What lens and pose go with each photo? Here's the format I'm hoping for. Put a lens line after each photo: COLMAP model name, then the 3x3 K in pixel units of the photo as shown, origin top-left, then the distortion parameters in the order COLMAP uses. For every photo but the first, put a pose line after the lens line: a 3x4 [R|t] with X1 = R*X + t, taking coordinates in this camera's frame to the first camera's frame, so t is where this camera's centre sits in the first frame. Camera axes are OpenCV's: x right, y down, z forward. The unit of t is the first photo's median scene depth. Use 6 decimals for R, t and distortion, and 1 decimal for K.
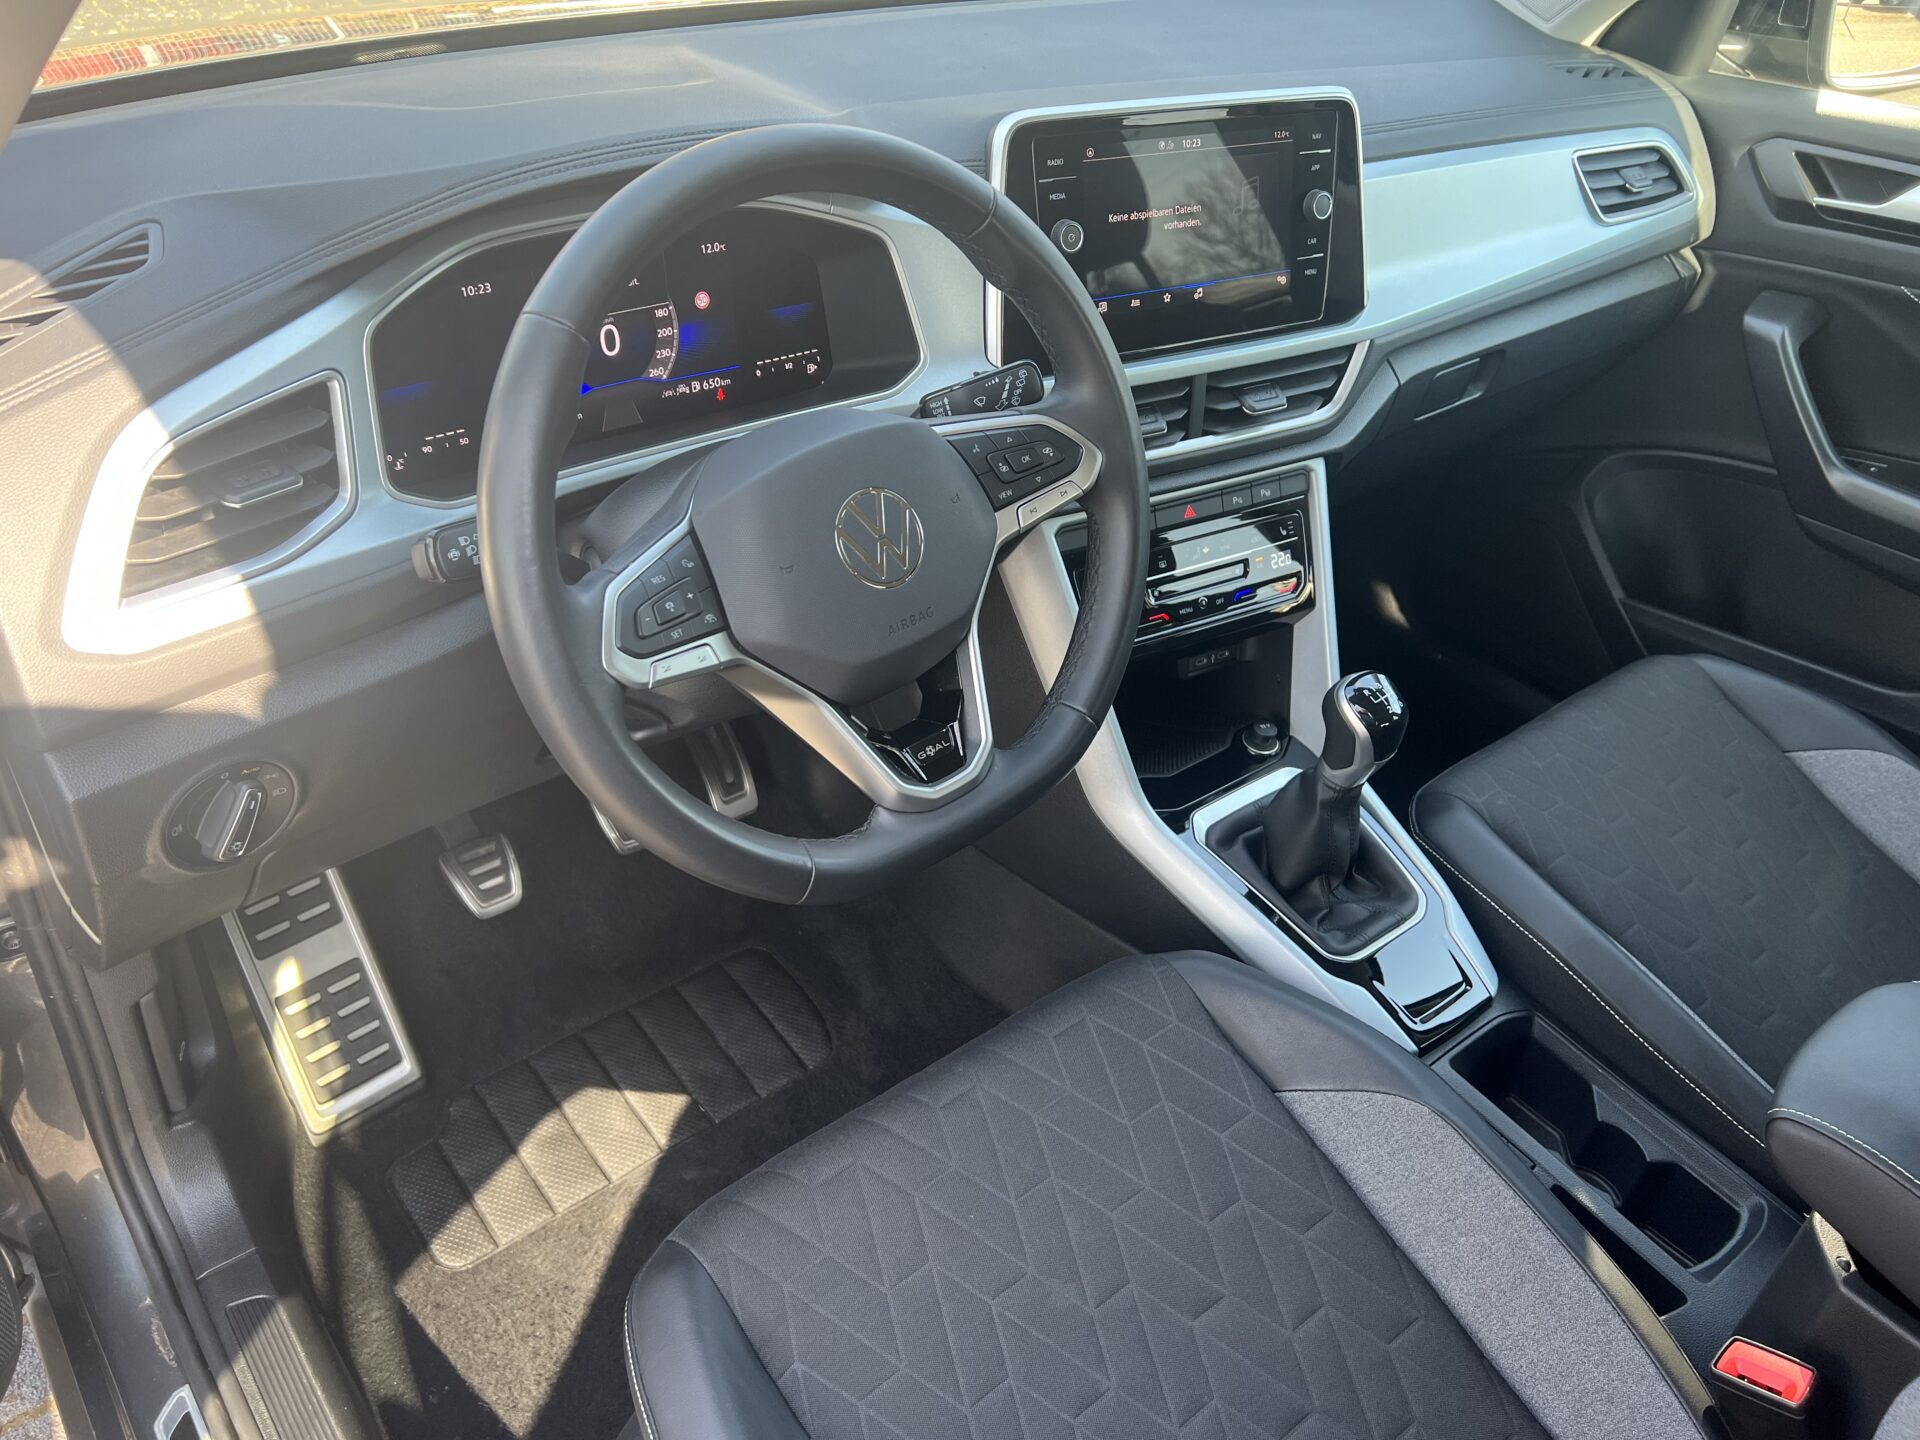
lens RADIAL K [[1453.5, 0, 946.3], [0, 1453.5, 733.9], [0, 0, 1]] dist [0.070883, -0.123413]
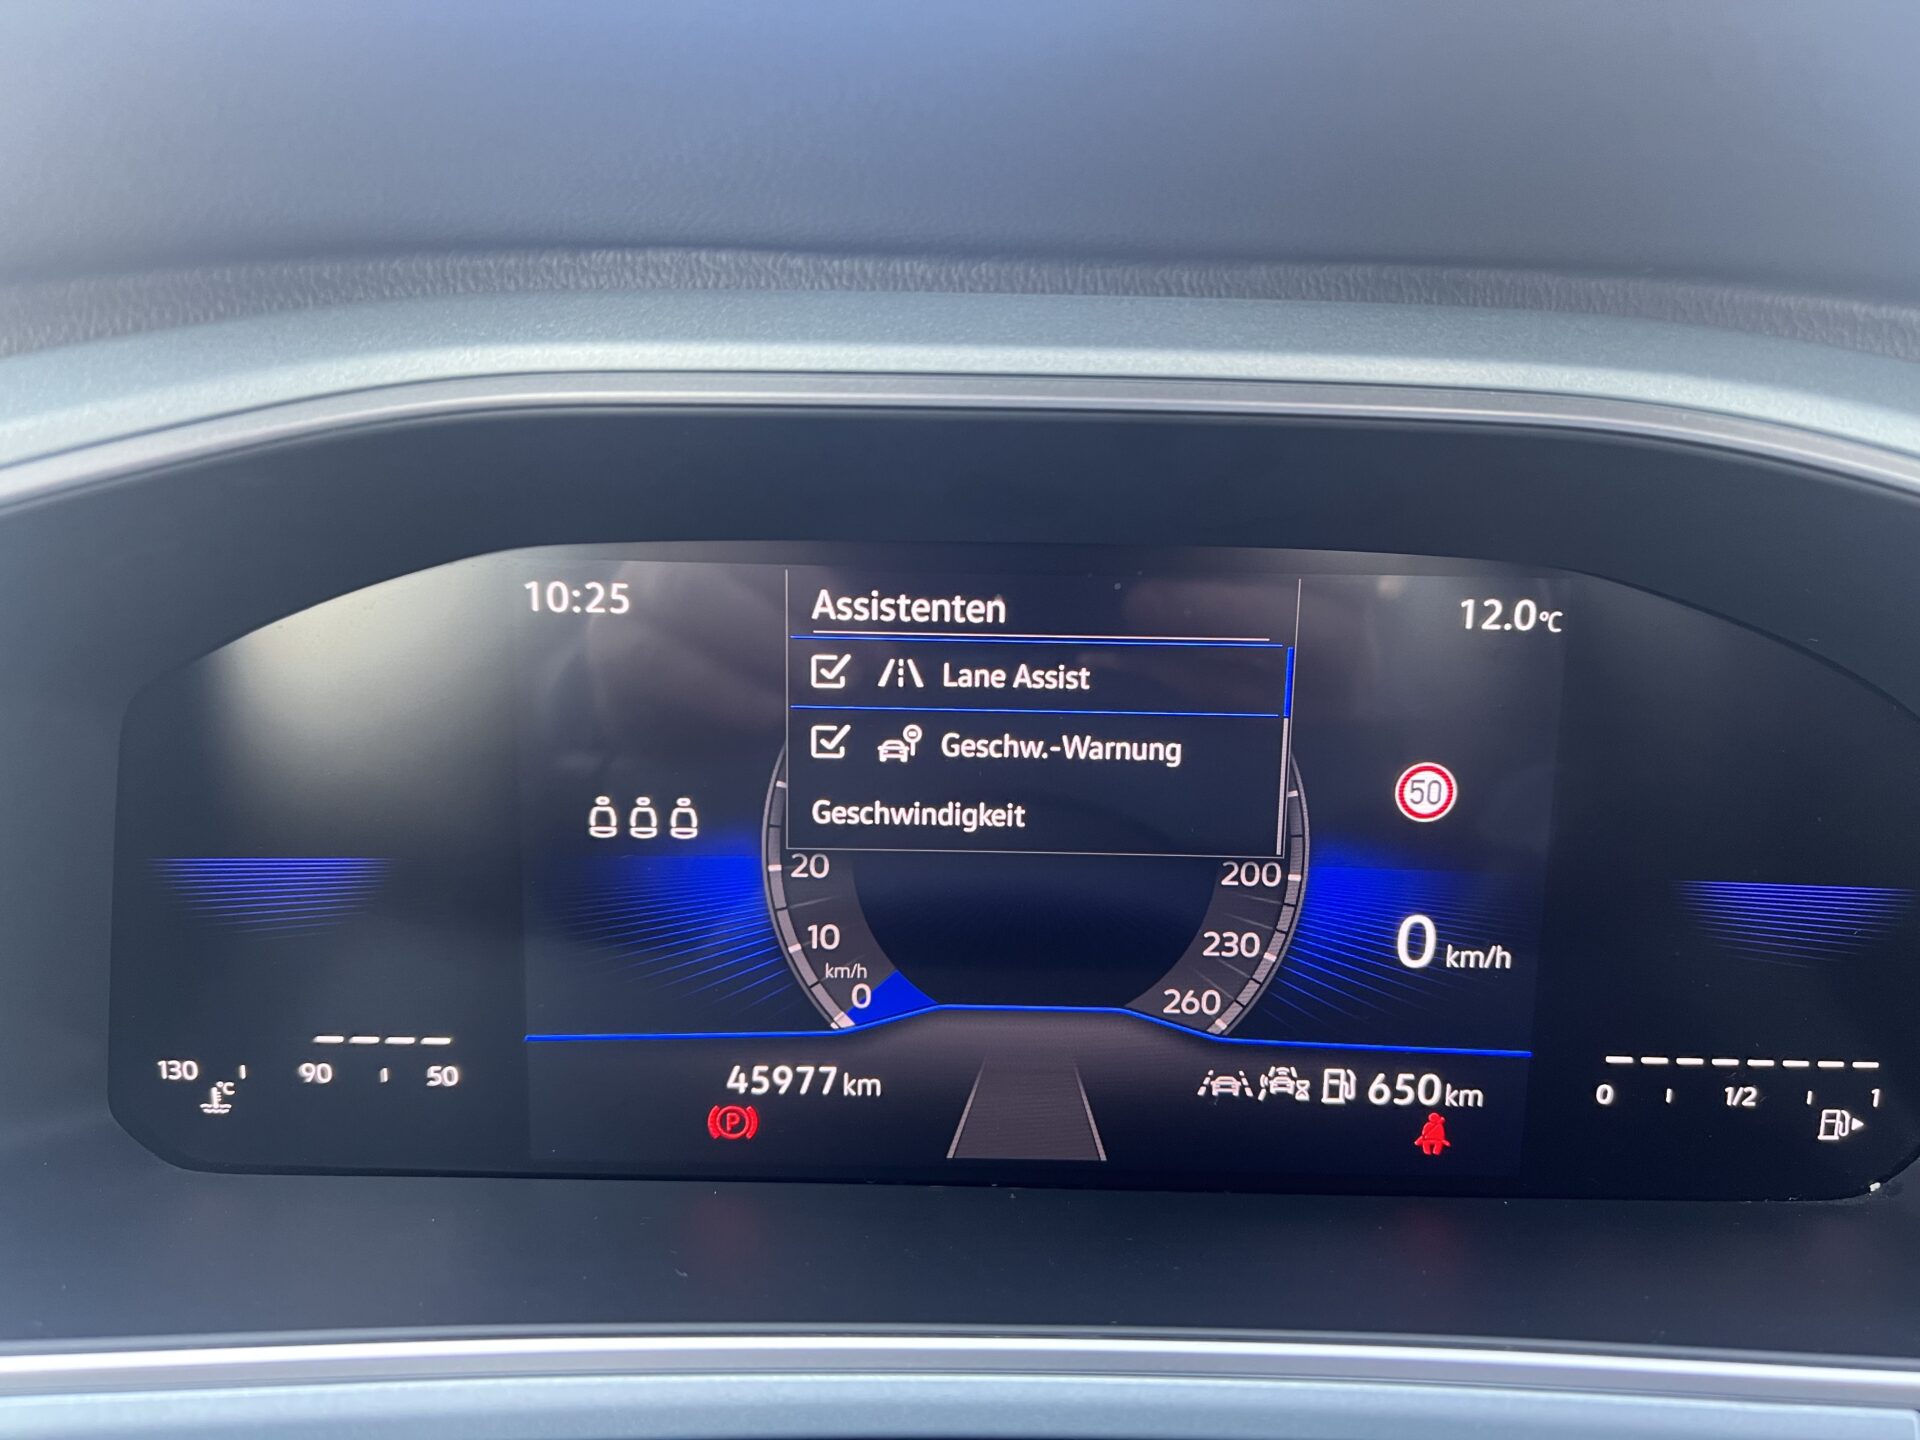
lens RADIAL K [[1561.7, 0, 960.0], [0, 1561.7, 720.0], [0, 0, 1]] dist [0.024391, -0.049654]
pose [[0.791265, 0.144808, -0.594080, -0.062098], [-0.344219, 0.908478, -0.237027, -0.199248], [0.505385, 0.392044, 0.768692, 0.690381]]
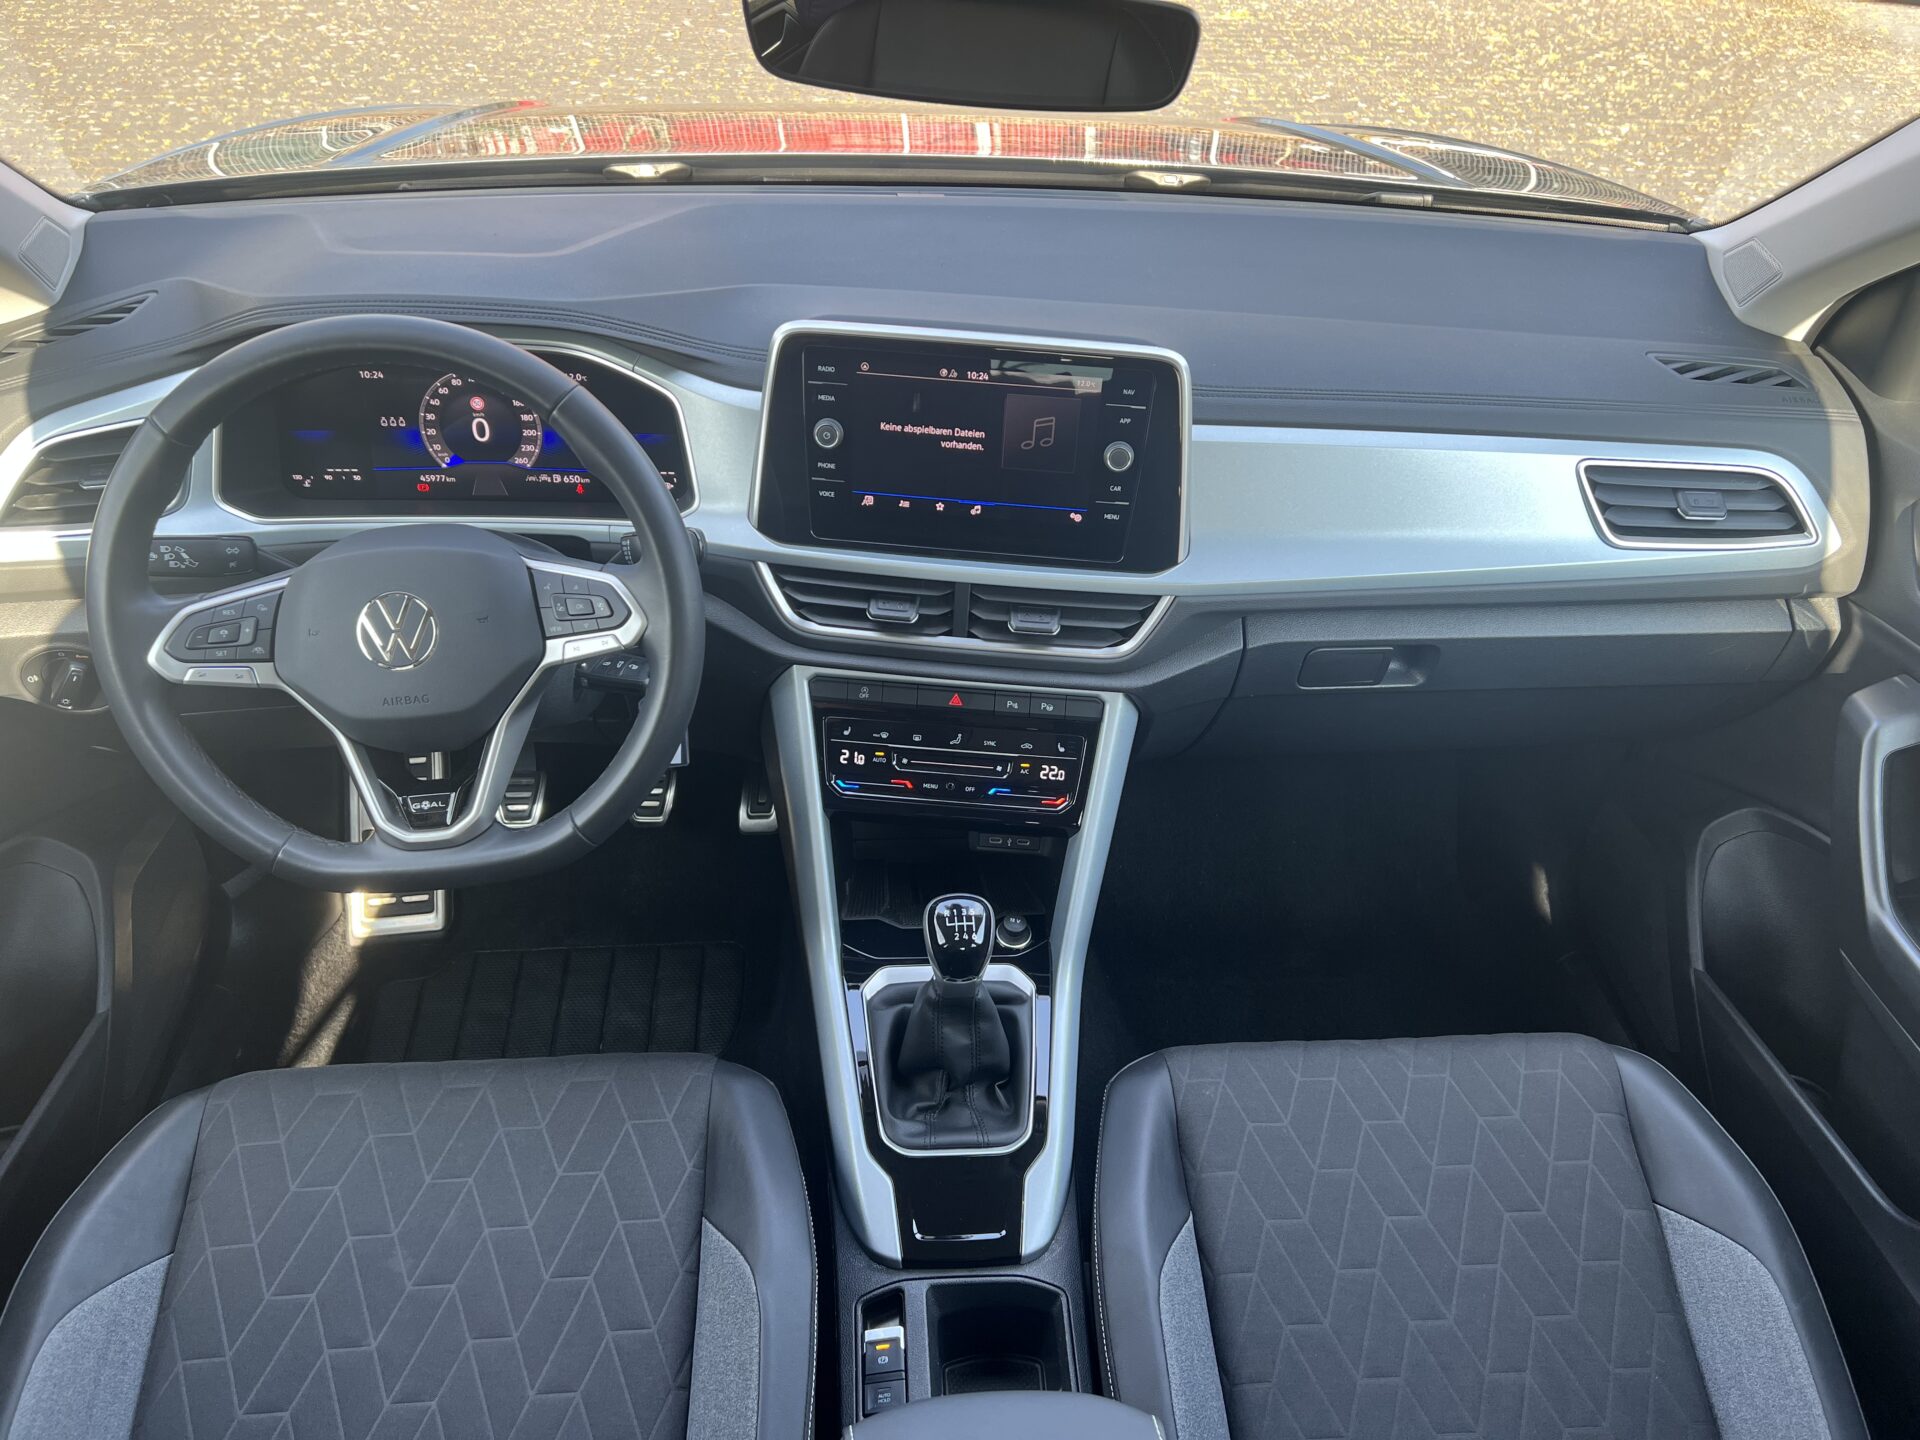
lens RADIAL K [[1456.0, 0, 967.6], [0, 1456.0, 724.9], [0, 0, 1]] dist [0.043424, -0.052624]
pose [[0.824017, 0.322381, -0.465903, 0.743106], [-0.329665, 0.941611, 0.068488, -0.232489], [0.460779, 0.097157, 0.882181, 0.075839]]
